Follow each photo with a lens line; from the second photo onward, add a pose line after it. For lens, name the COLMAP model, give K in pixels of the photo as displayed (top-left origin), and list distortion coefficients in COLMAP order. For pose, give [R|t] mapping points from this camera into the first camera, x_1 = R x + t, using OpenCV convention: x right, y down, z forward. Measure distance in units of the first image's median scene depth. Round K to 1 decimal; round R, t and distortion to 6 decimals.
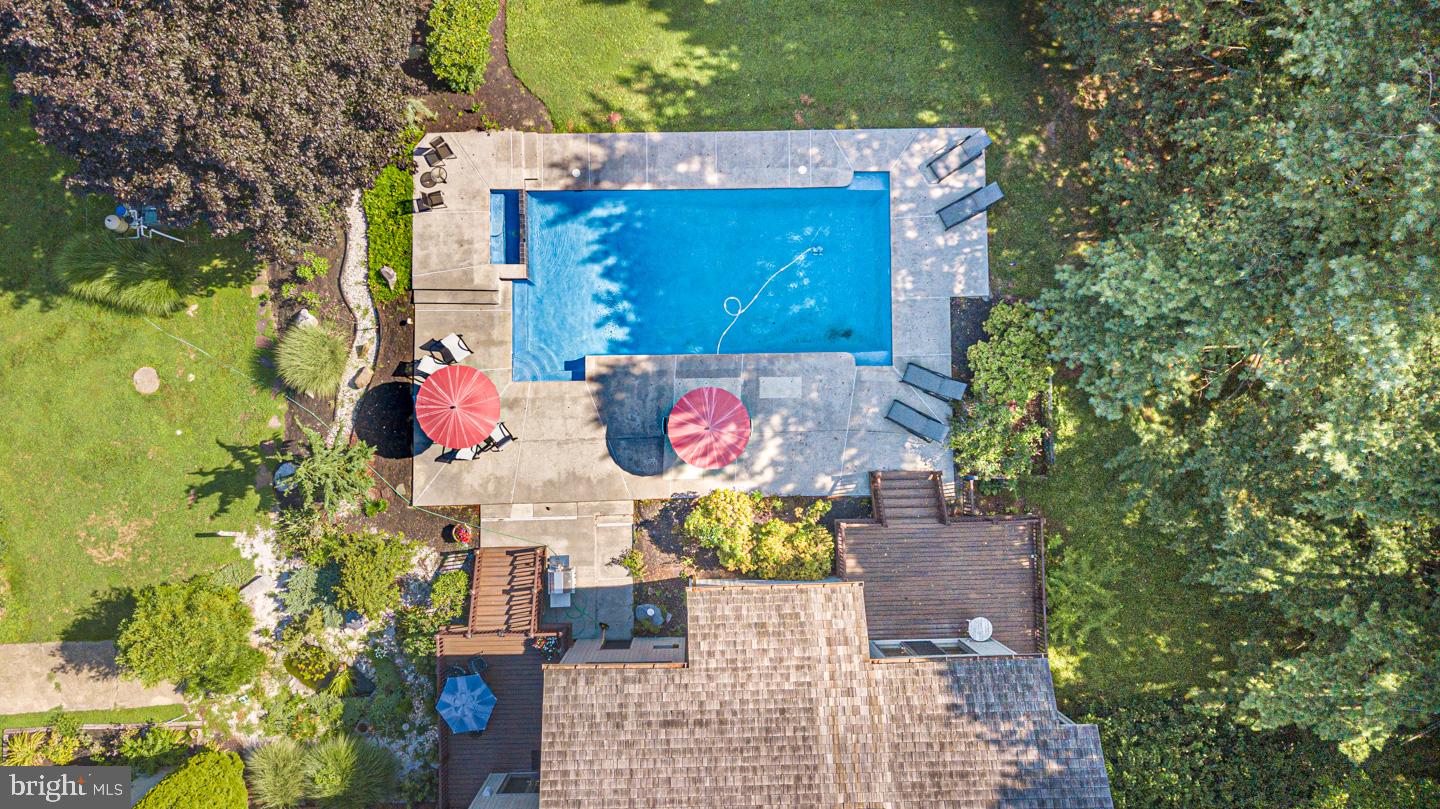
lens RADIAL K [[1057.1, 0, 699.4], [0, 1057.1, 335.8], [0, 0, 1]] dist [0.003881, -0.005367]
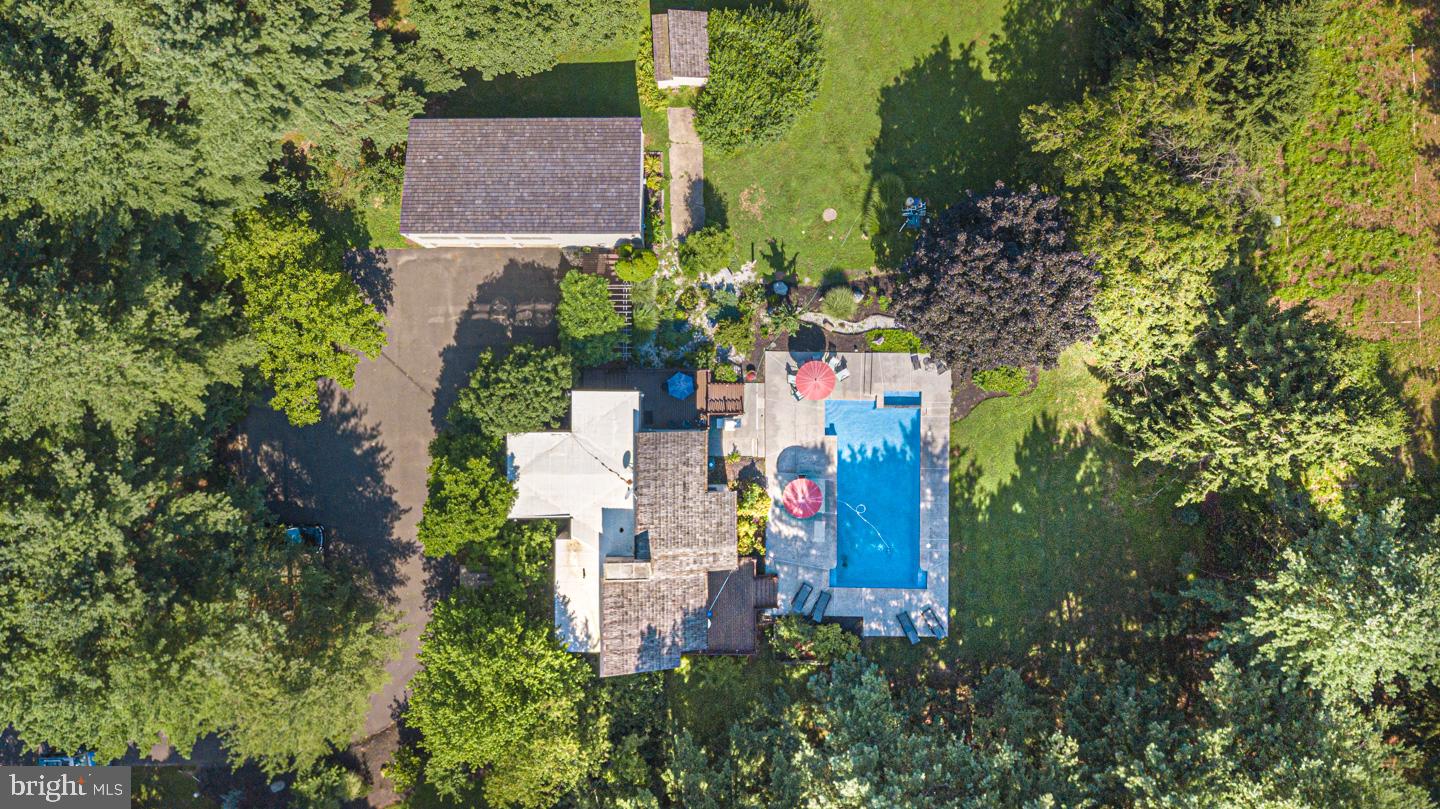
lens RADIAL K [[1102.0, 0, 693.8], [0, 1102.0, 409.7], [0, 0, 1]] dist [0.004448, -0.002427]
pose [[-0.021452, 0.999769, 0.000891, -0.155328], [-0.994931, -0.021436, 0.098253, 0.086366], [0.098249, 0.001221, 0.995161, -1.134914]]
